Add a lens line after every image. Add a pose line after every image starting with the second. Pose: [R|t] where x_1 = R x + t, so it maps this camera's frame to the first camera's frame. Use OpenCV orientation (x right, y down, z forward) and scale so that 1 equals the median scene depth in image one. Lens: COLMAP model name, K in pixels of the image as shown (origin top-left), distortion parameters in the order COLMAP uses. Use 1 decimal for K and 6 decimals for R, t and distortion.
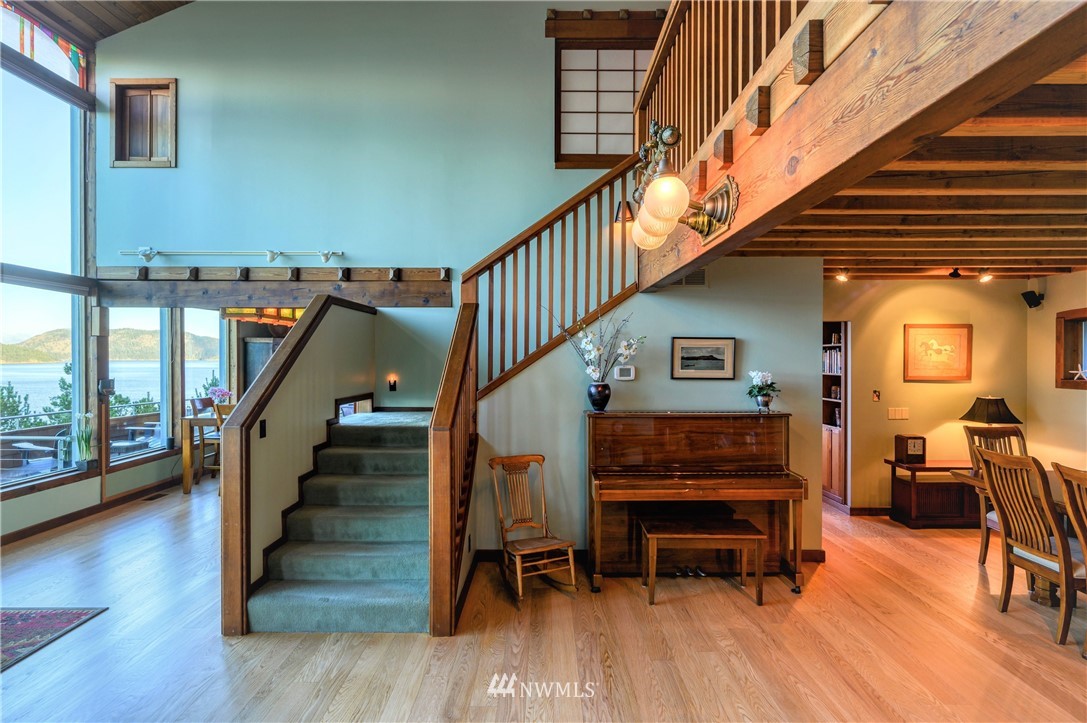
lens RADIAL K [[552.7, 0, 544.2], [0, 552.7, 357.6], [0, 0, 1]] dist [-0.002665, -0.000437]
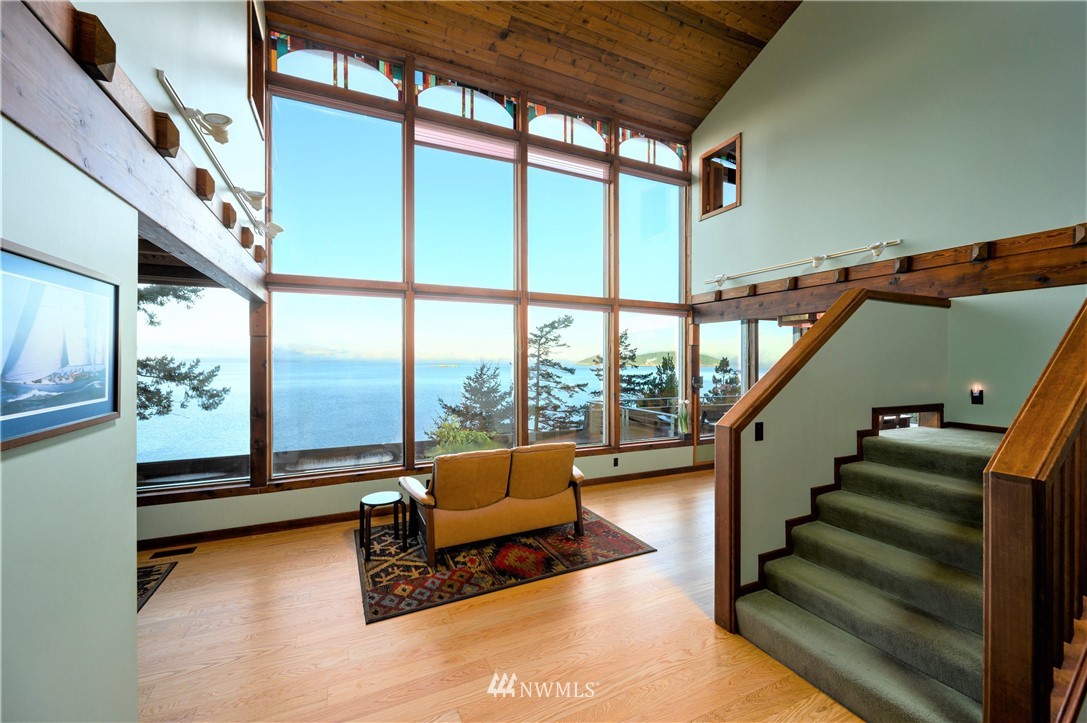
lens RADIAL K [[427.6, 0, 540.5], [0, 427.6, 363.6], [0, 0, 1]] dist [-0.000230, 0.000264]
pose [[0.422303, 0.005767, -0.906436, 0.008051], [-0.004128, 0.999982, 0.004439, 0.003986], [0.906445, 0.001867, 0.422320, 0.197208]]
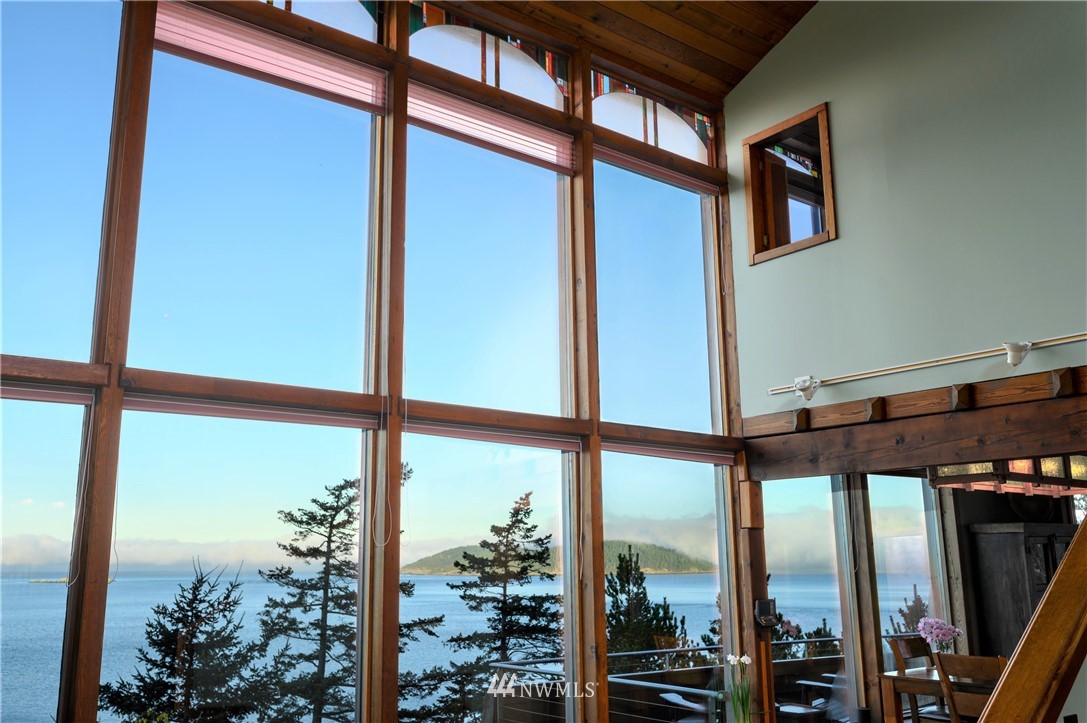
lens RADIAL K [[938.7, 0, 536.6], [0, 938.7, 360.5], [0, 0, 1]] dist [-0.001971, -0.000792]
pose [[0.614149, -0.172342, -0.770142, -0.103805], [0.005998, 0.976855, -0.213817, 0.001354], [0.789168, 0.126696, 0.600968, 0.144504]]
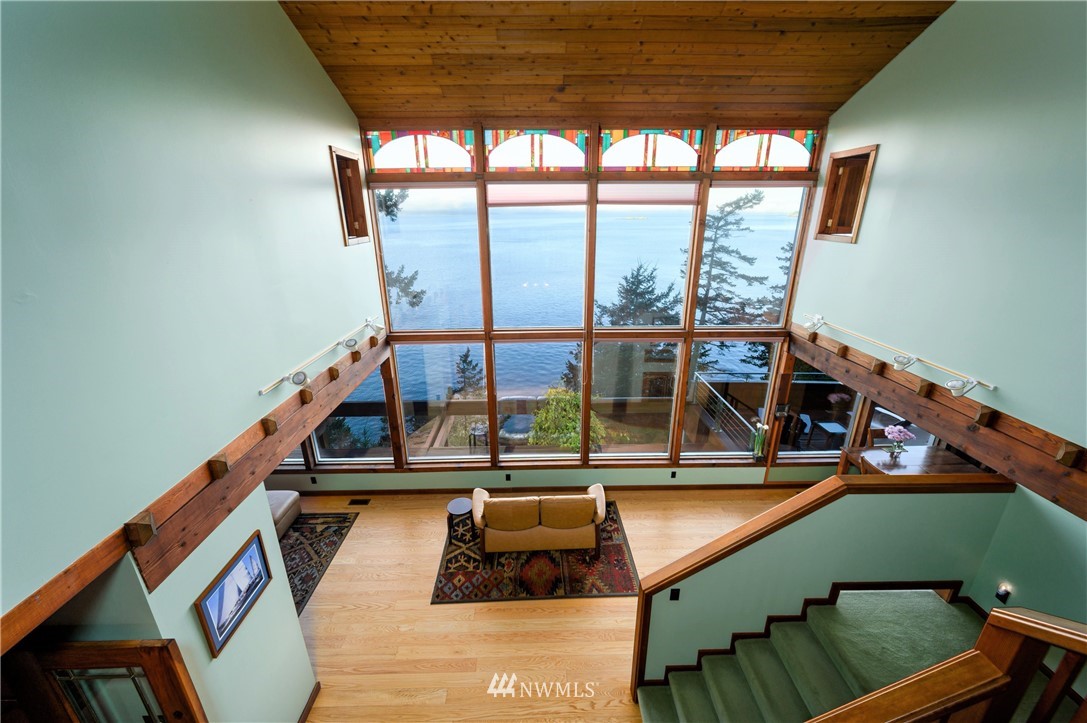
lens RADIAL K [[427.6, 0, 540.5], [0, 427.6, 363.6], [0, 0, 1]] dist [-0.000230, 0.000264]
pose [[0.016603, 0.329225, -0.944105, 0.122013], [0.004438, 0.944202, 0.329337, -0.396025], [0.999852, -0.009658, 0.014215, 0.419013]]
